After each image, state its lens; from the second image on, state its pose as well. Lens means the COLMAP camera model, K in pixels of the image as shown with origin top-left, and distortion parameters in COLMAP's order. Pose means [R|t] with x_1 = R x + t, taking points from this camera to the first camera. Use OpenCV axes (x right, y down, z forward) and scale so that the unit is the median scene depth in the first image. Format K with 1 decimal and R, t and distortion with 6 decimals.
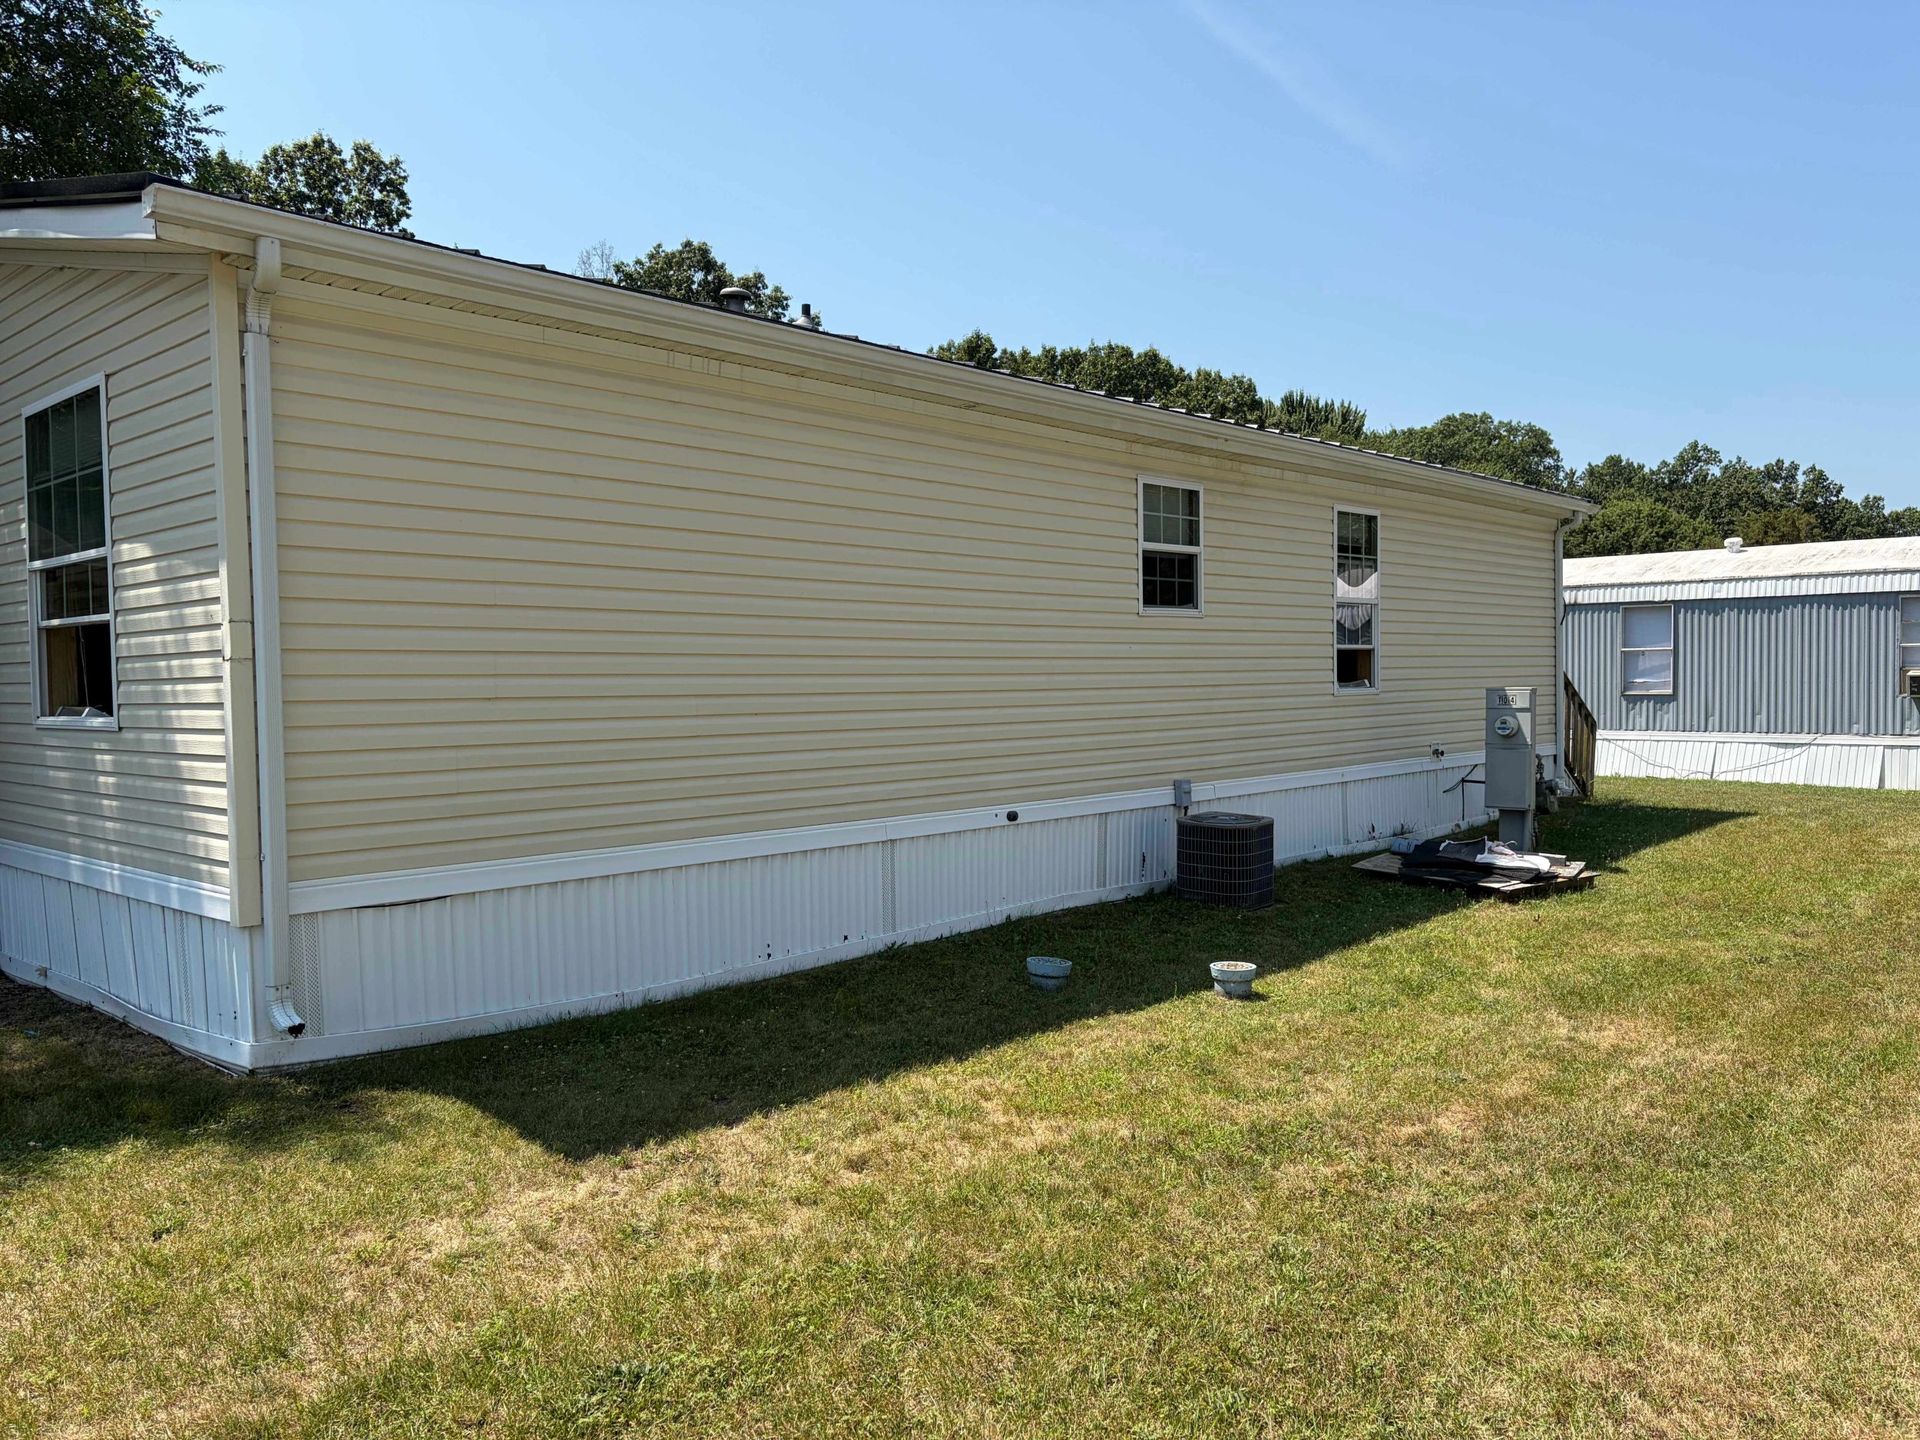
lens RADIAL K [[1443.7, 0, 942.6], [0, 1443.7, 729.3], [0, 0, 1]] dist [0.036986, -0.006999]
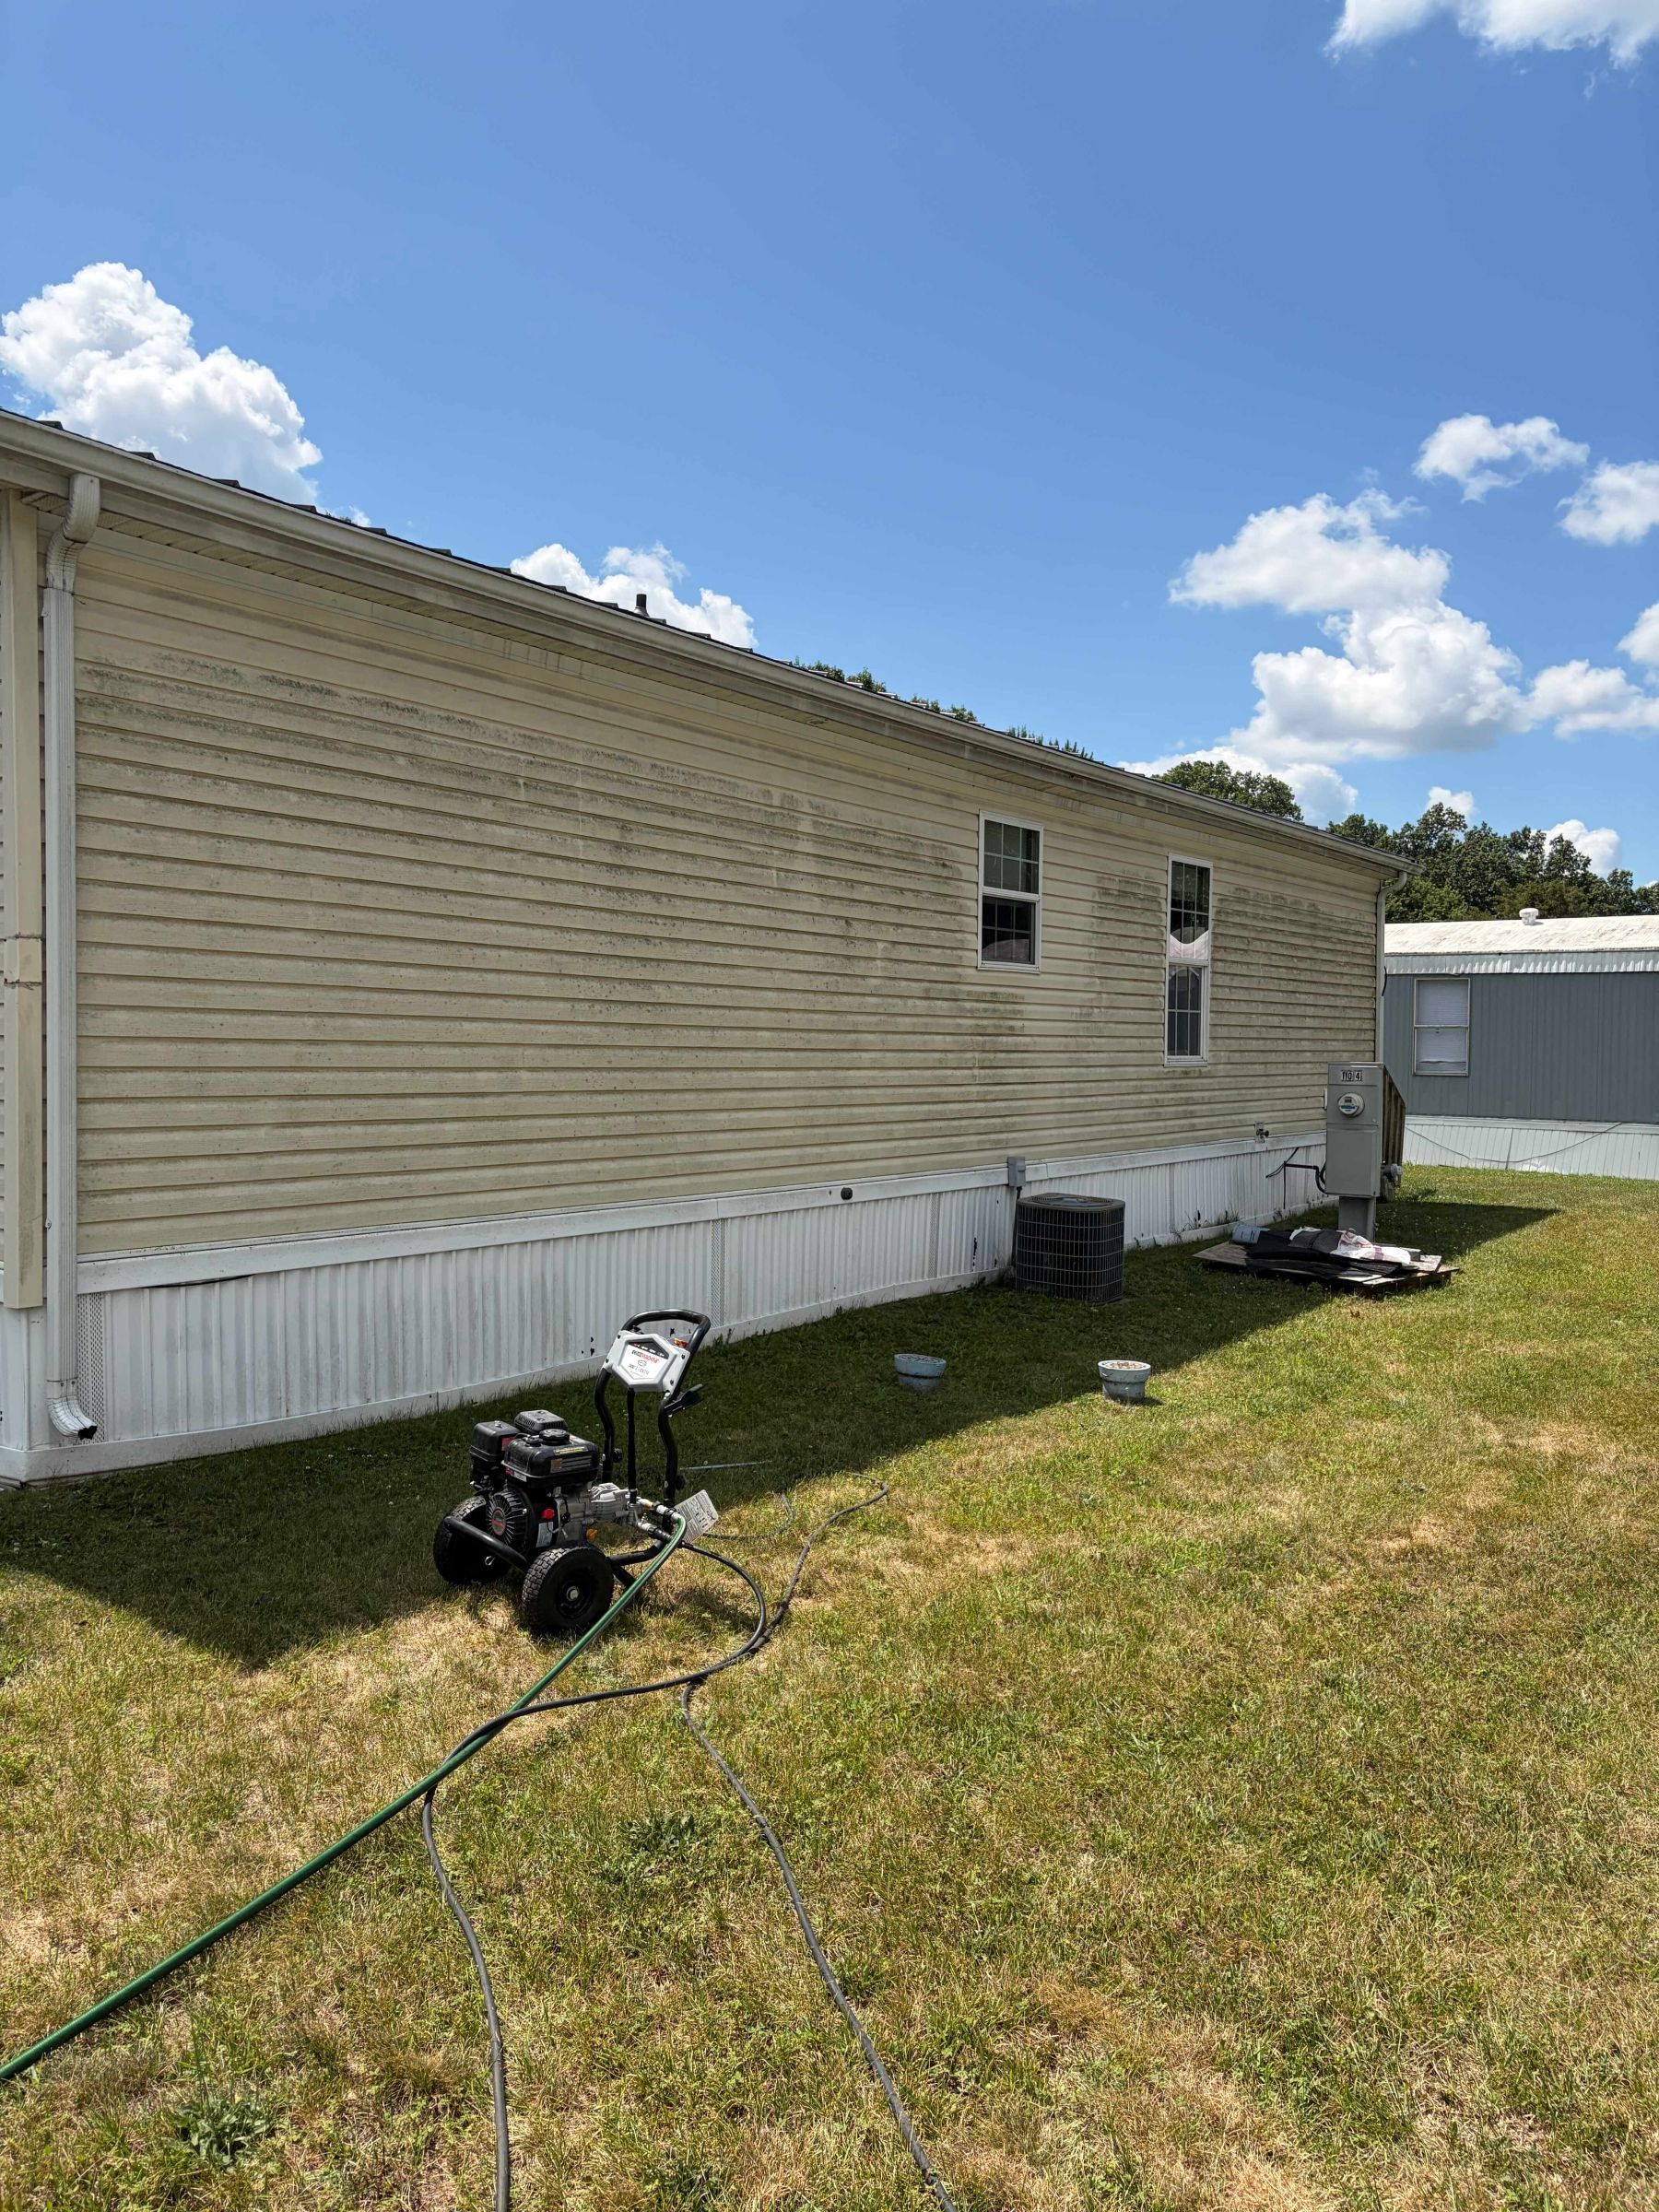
lens RADIAL K [[1663.3, 0, 758.3], [0, 1663.3, 1093.5], [0, 0, 1]] dist [0.036986, -0.006999]
pose [[0.993045, 0.023547, 0.115355, -0.111525], [-0.022983, 0.999717, -0.006211, 0.006479], [-0.115469, 0.003517, 0.993305, 0.006520]]
